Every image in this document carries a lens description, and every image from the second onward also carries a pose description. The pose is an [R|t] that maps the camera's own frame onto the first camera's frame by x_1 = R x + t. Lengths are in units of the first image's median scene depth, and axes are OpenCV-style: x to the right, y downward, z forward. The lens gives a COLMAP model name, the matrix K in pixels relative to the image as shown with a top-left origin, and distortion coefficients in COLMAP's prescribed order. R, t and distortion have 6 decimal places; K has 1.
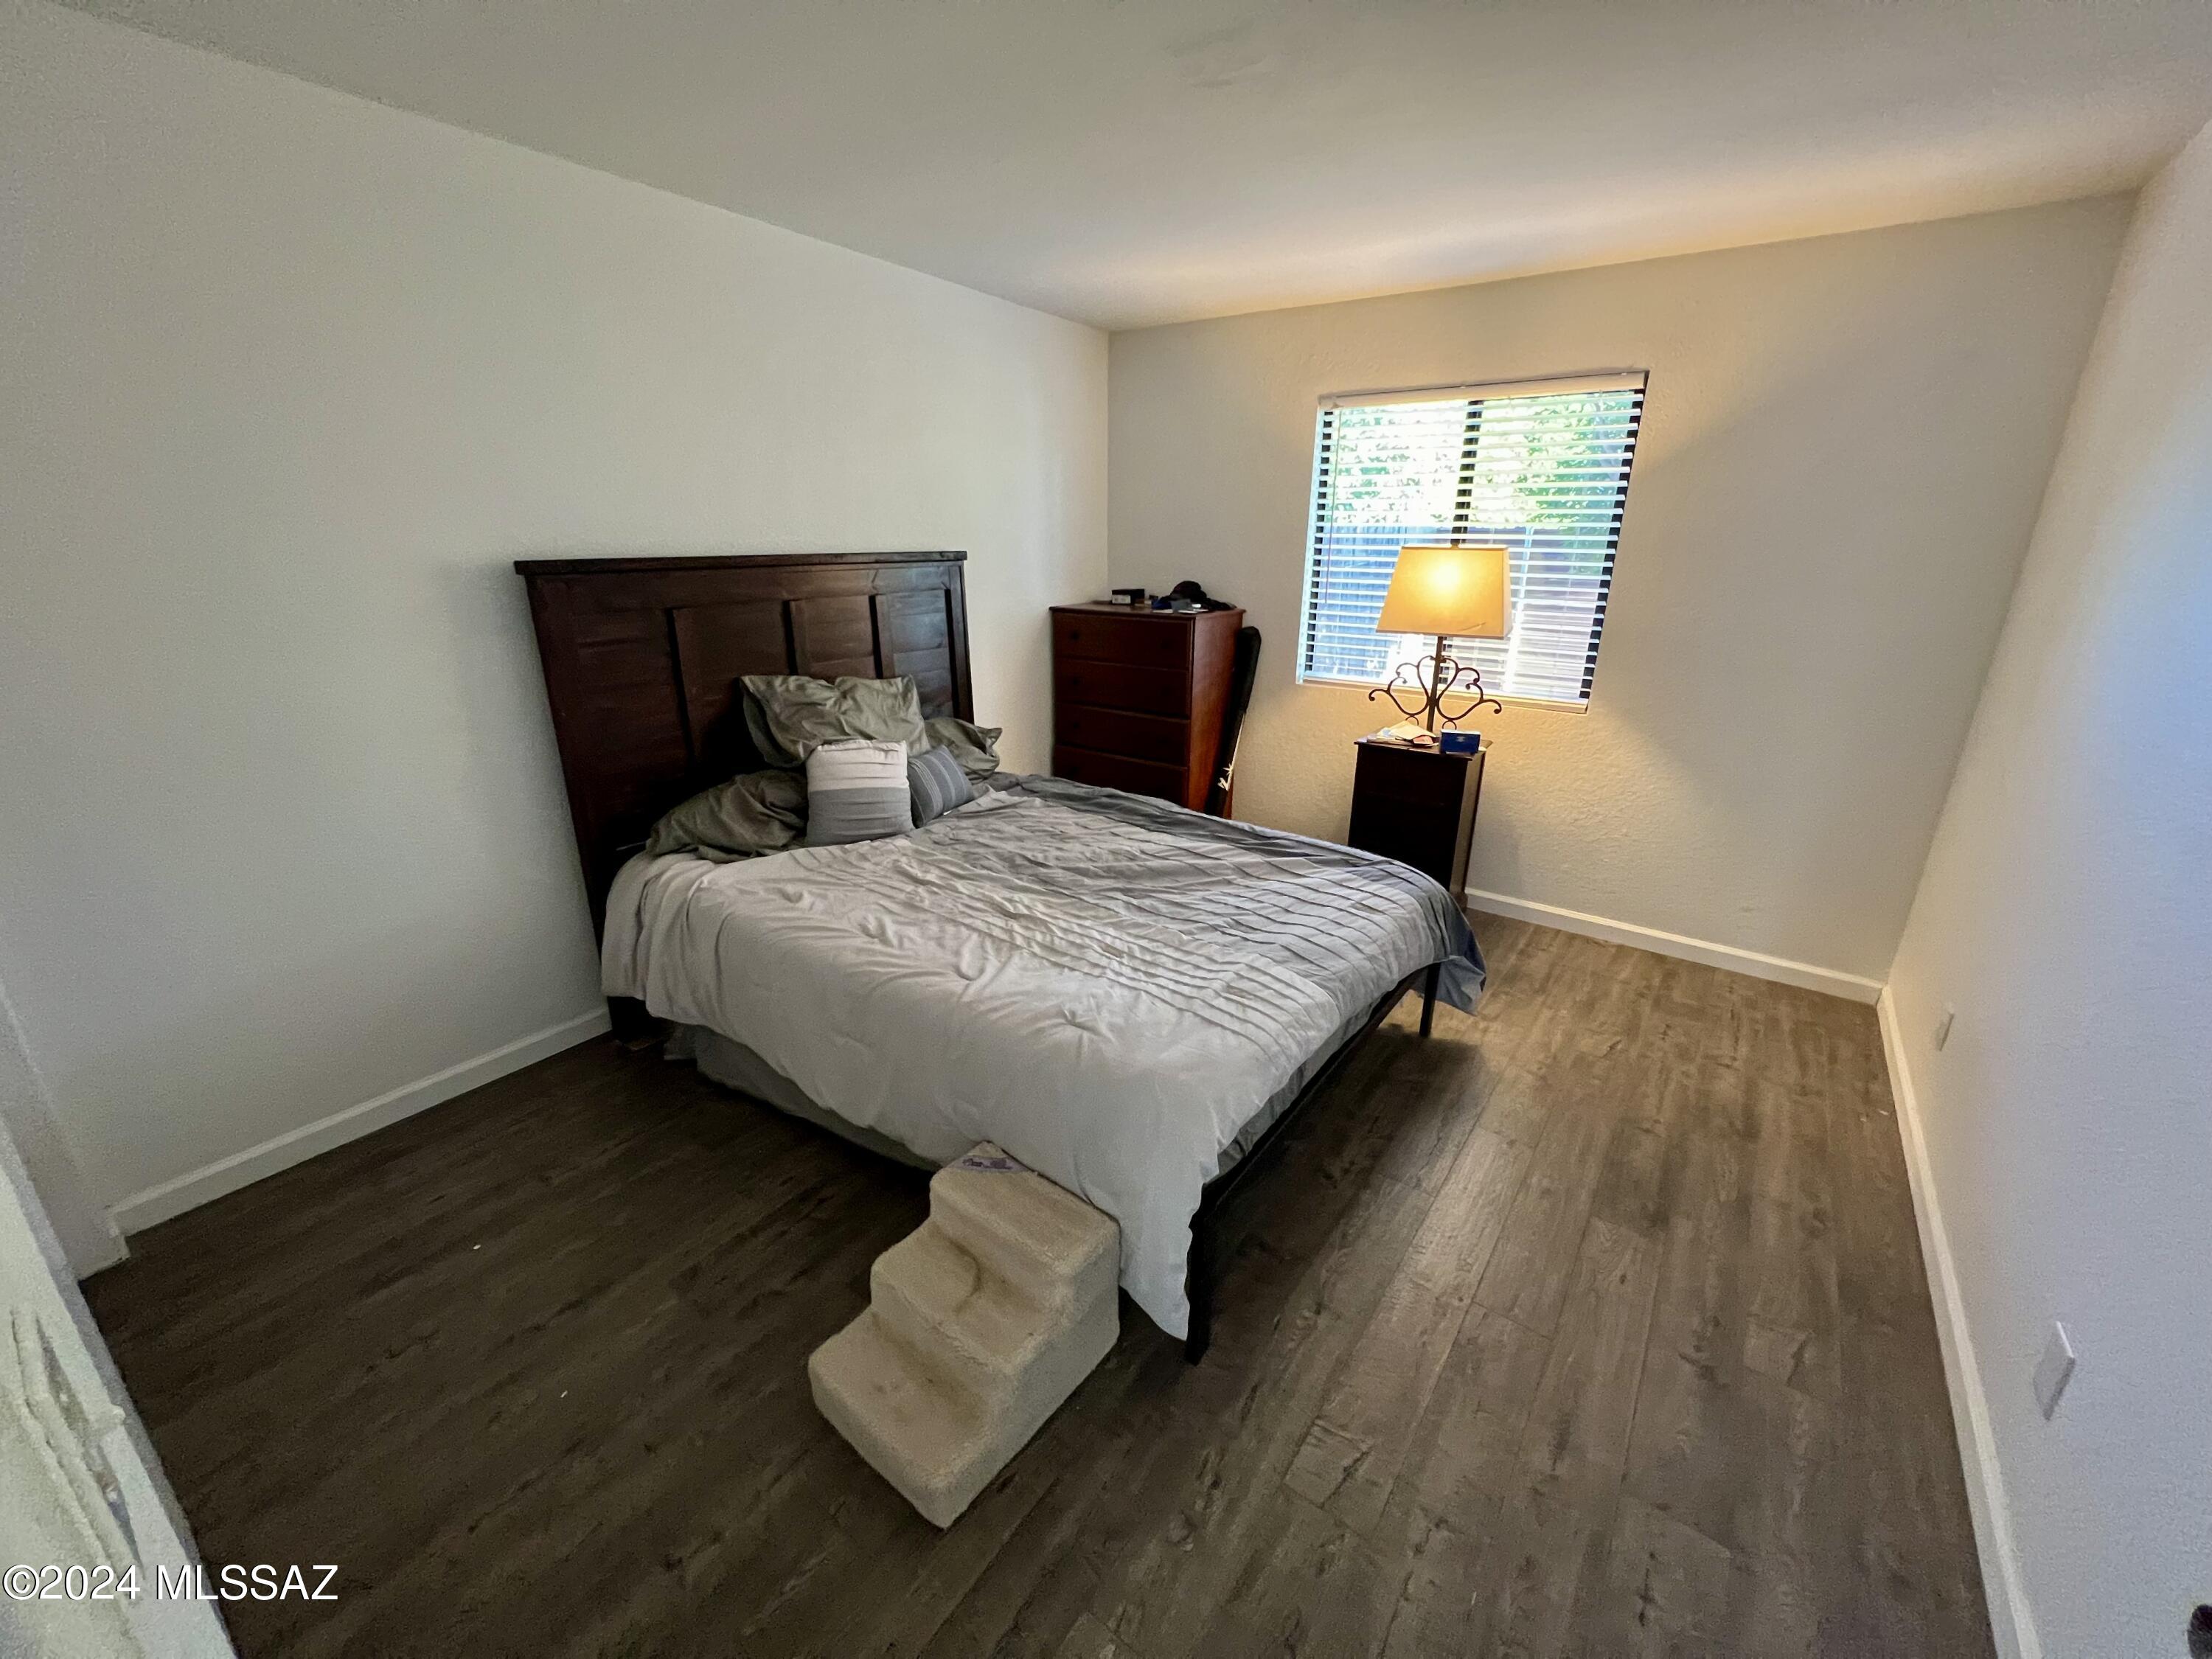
lens RADIAL K [[886.0, 0, 1100.3], [0, 886.0, 829.0], [0, 0, 1]] dist [-0.001907, 0.000581]
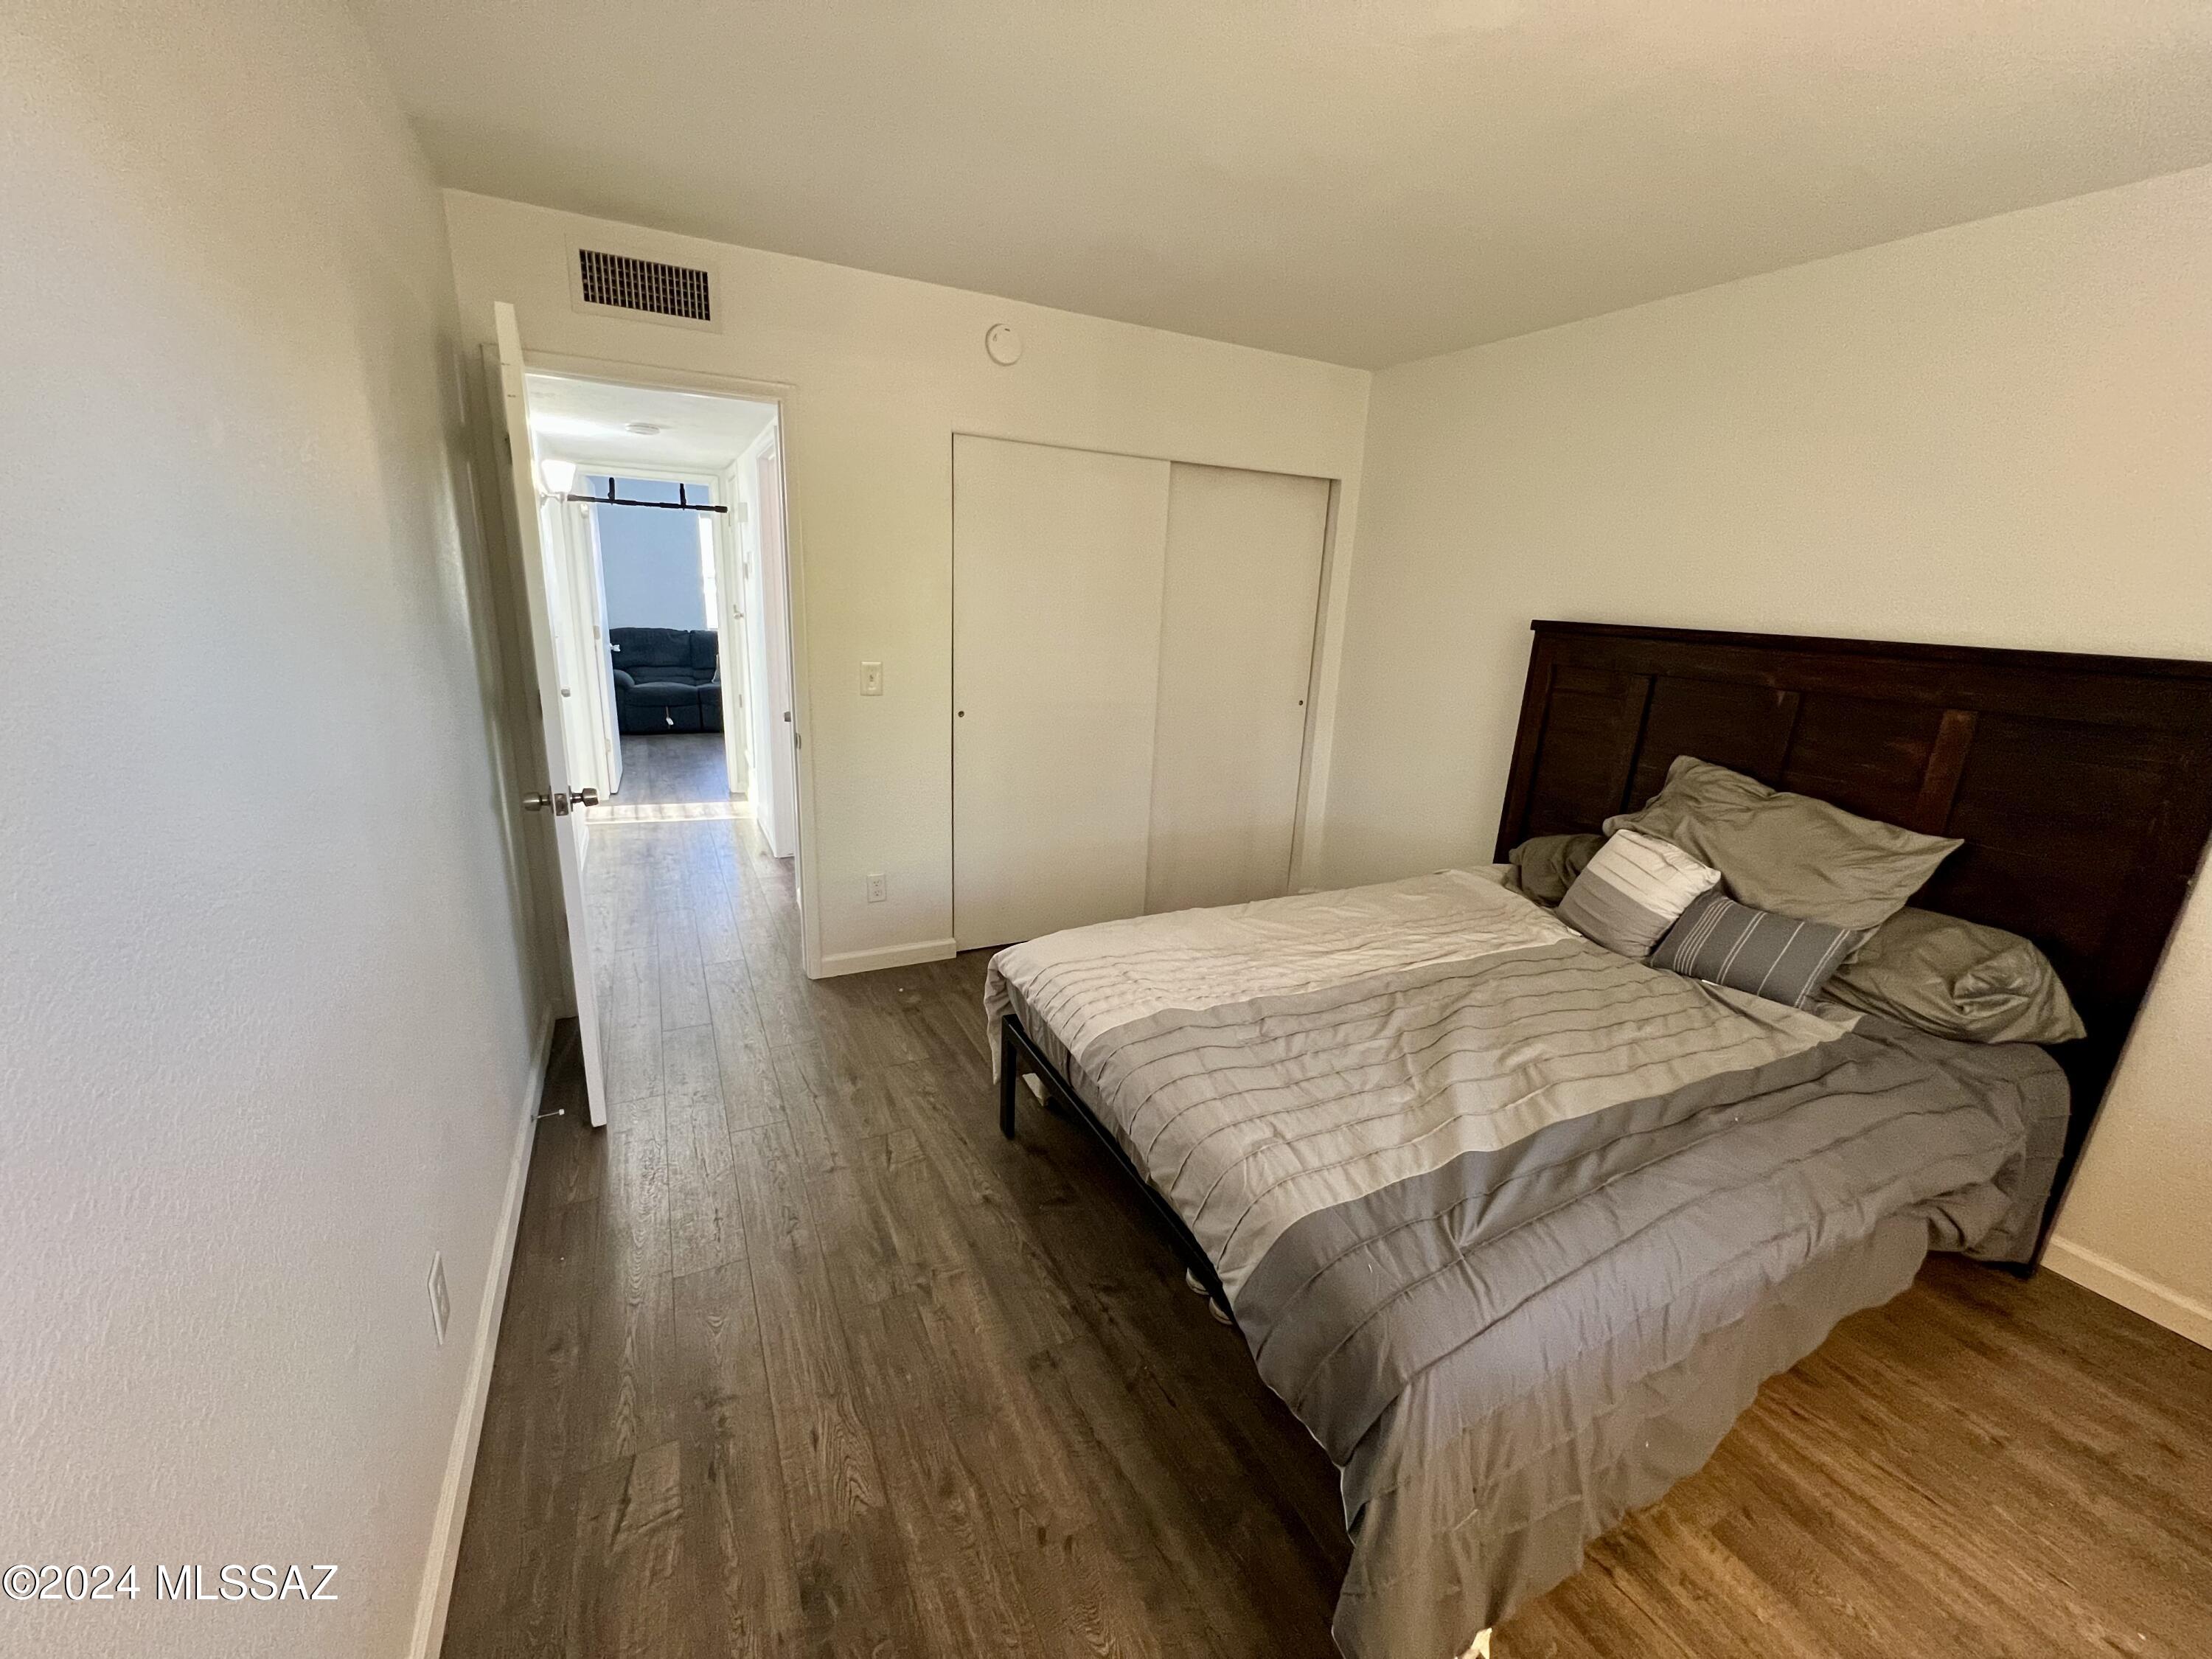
lens RADIAL K [[886.0, 0, 1096.9], [0, 886.0, 829.3], [0, 0, 1]] dist [-0.001907, 0.000581]
pose [[-0.454456, 0.211078, -0.865399, 0.853341], [-0.327499, 0.863882, 0.382691, -0.310751], [0.828381, 0.457333, -0.323469, 0.979592]]
